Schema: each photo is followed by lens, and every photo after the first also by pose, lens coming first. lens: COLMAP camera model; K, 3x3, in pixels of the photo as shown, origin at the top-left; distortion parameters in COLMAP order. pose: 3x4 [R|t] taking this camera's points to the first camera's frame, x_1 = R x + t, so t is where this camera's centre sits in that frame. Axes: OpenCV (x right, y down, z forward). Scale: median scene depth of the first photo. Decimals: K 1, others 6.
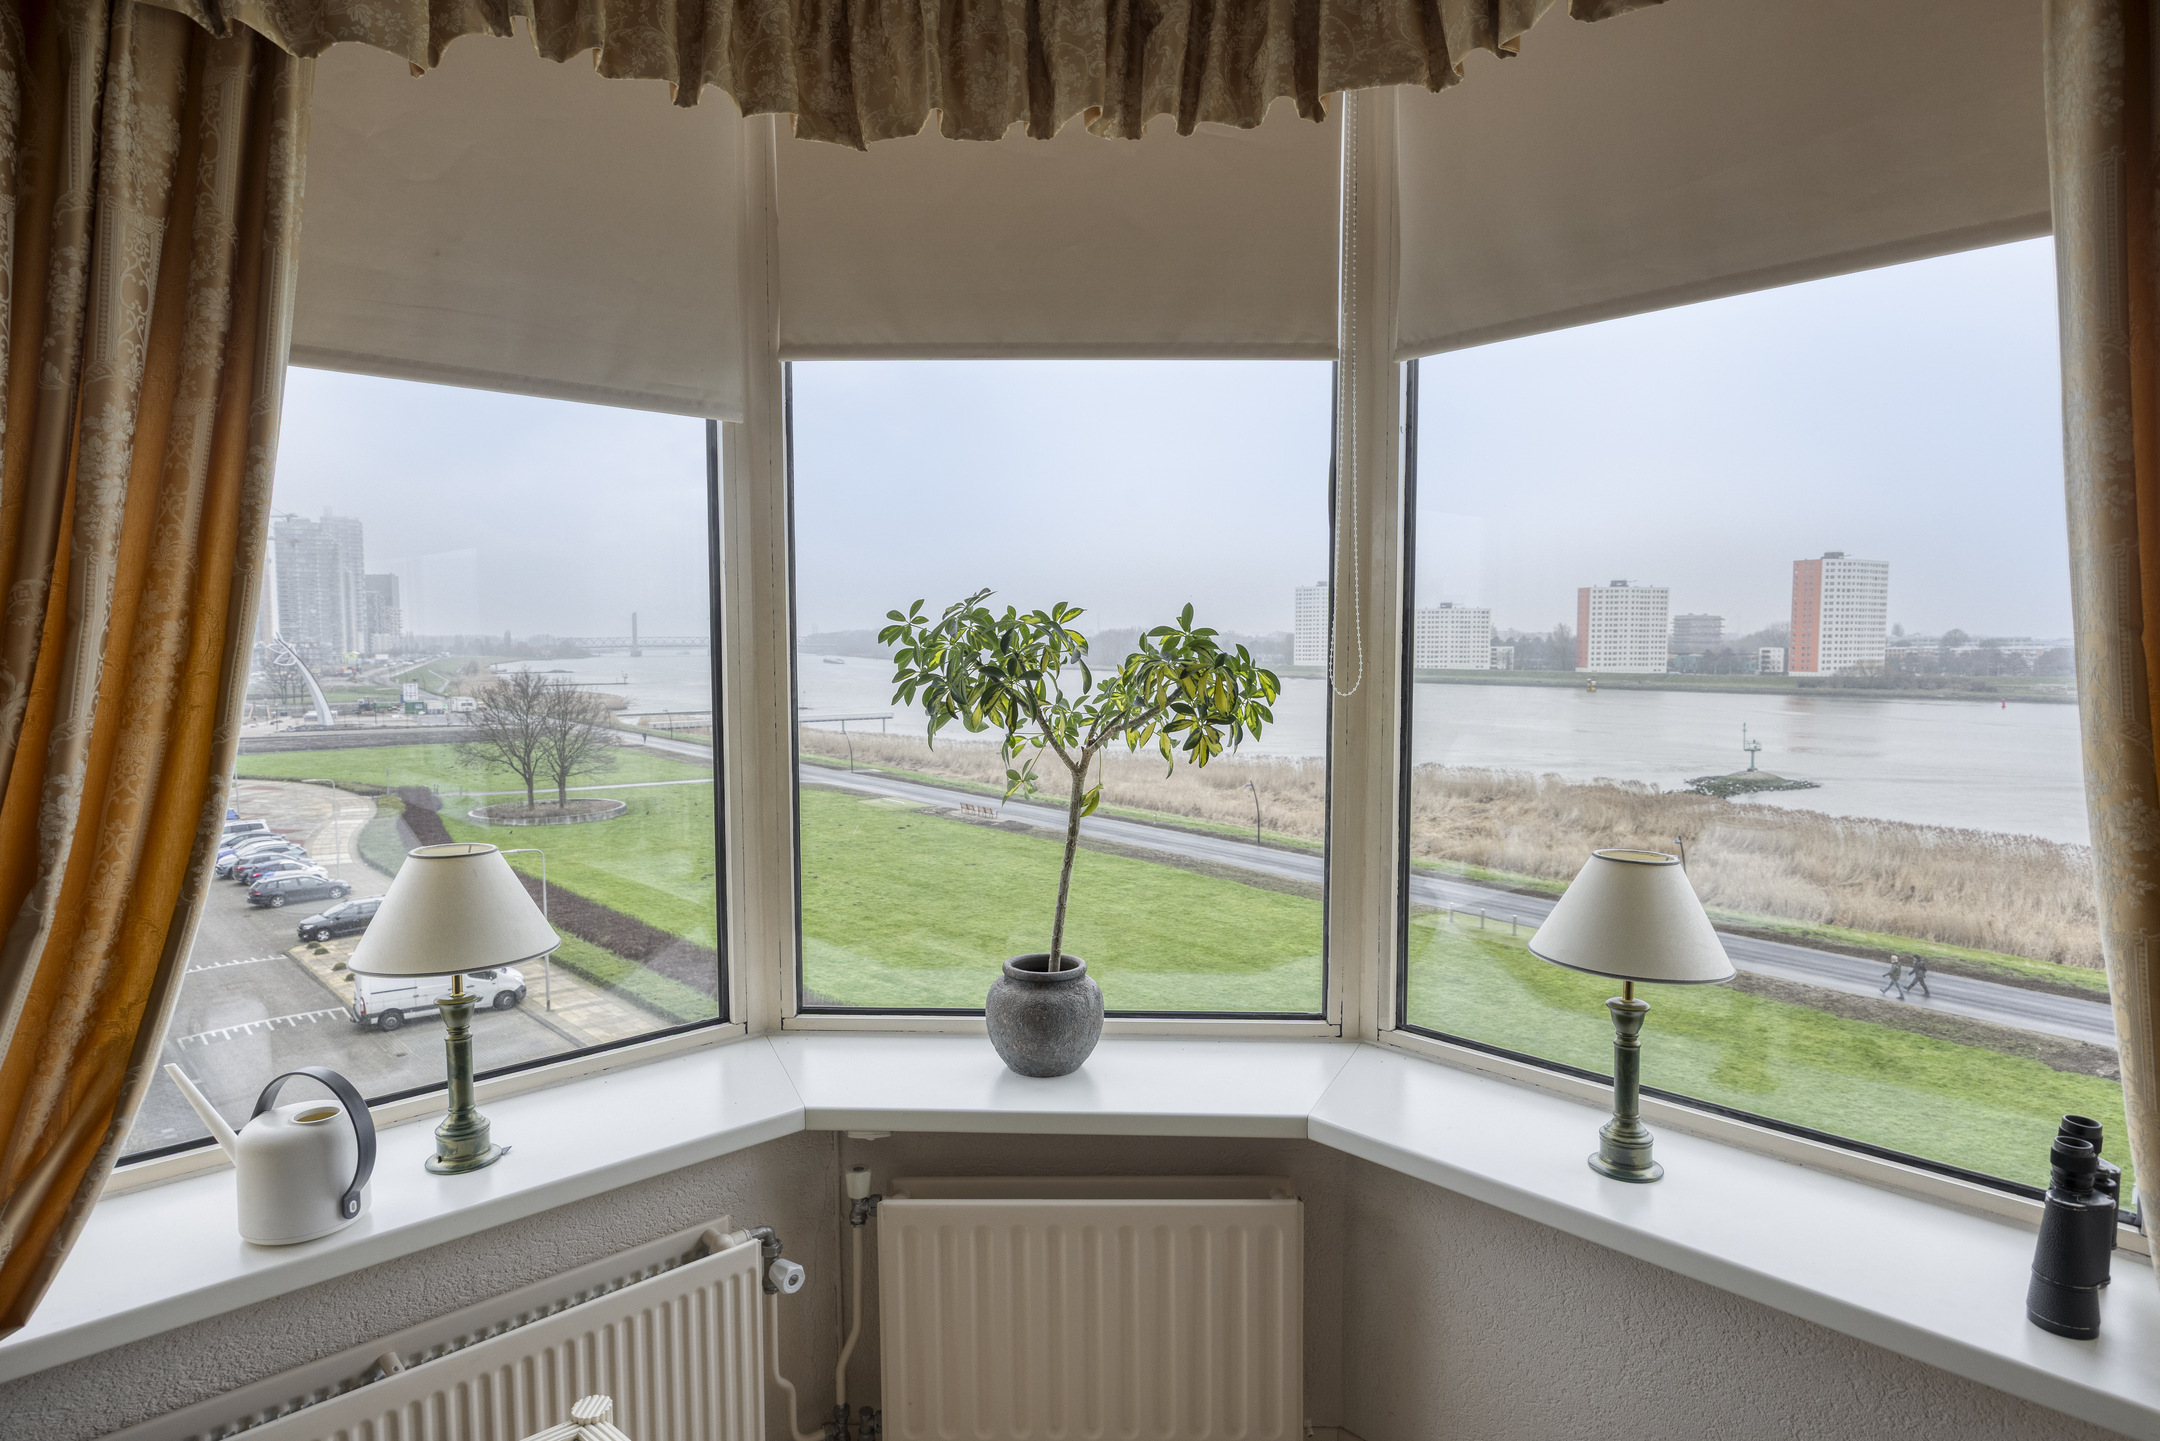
lens RADIAL K [[1216.2, 0, 1080.0], [0, 1216.2, 720.5], [0, 0, 1]] dist [-0.004693, -0.001302]
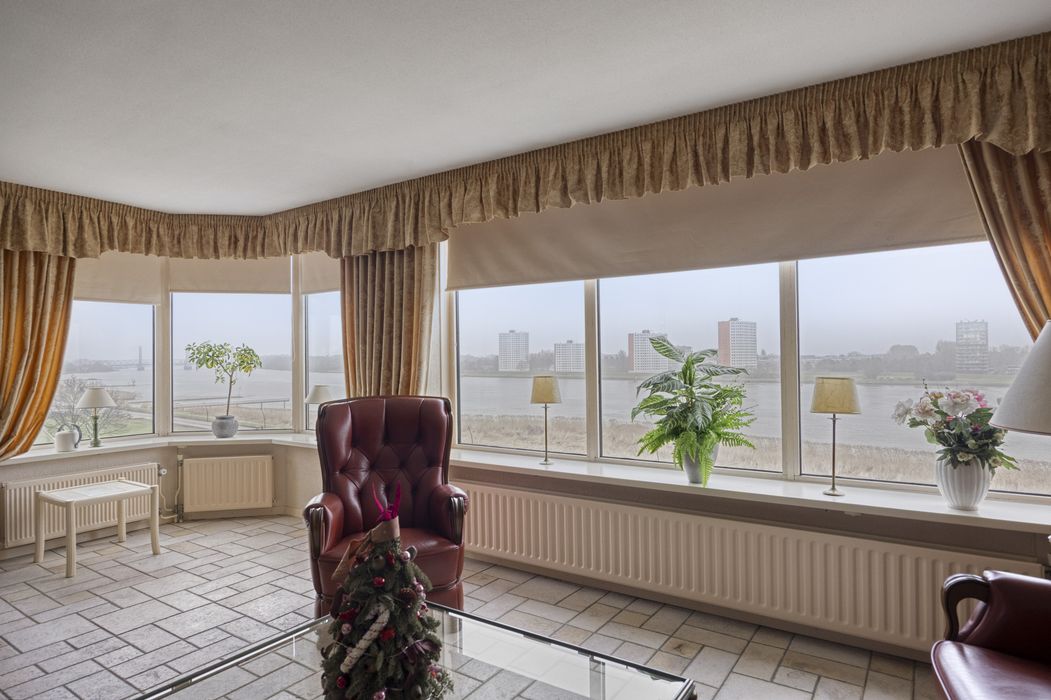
lens RADIAL K [[608.3, 0, 525.5], [0, 608.3, 350.0], [0, 0, 1]] dist [-0.007958, -0.000703]
pose [[0.976917, -0.003773, 0.213585, 0.709107], [0.021026, 0.996687, -0.078566, 0.169981], [-0.212581, 0.081244, 0.973760, -1.863412]]
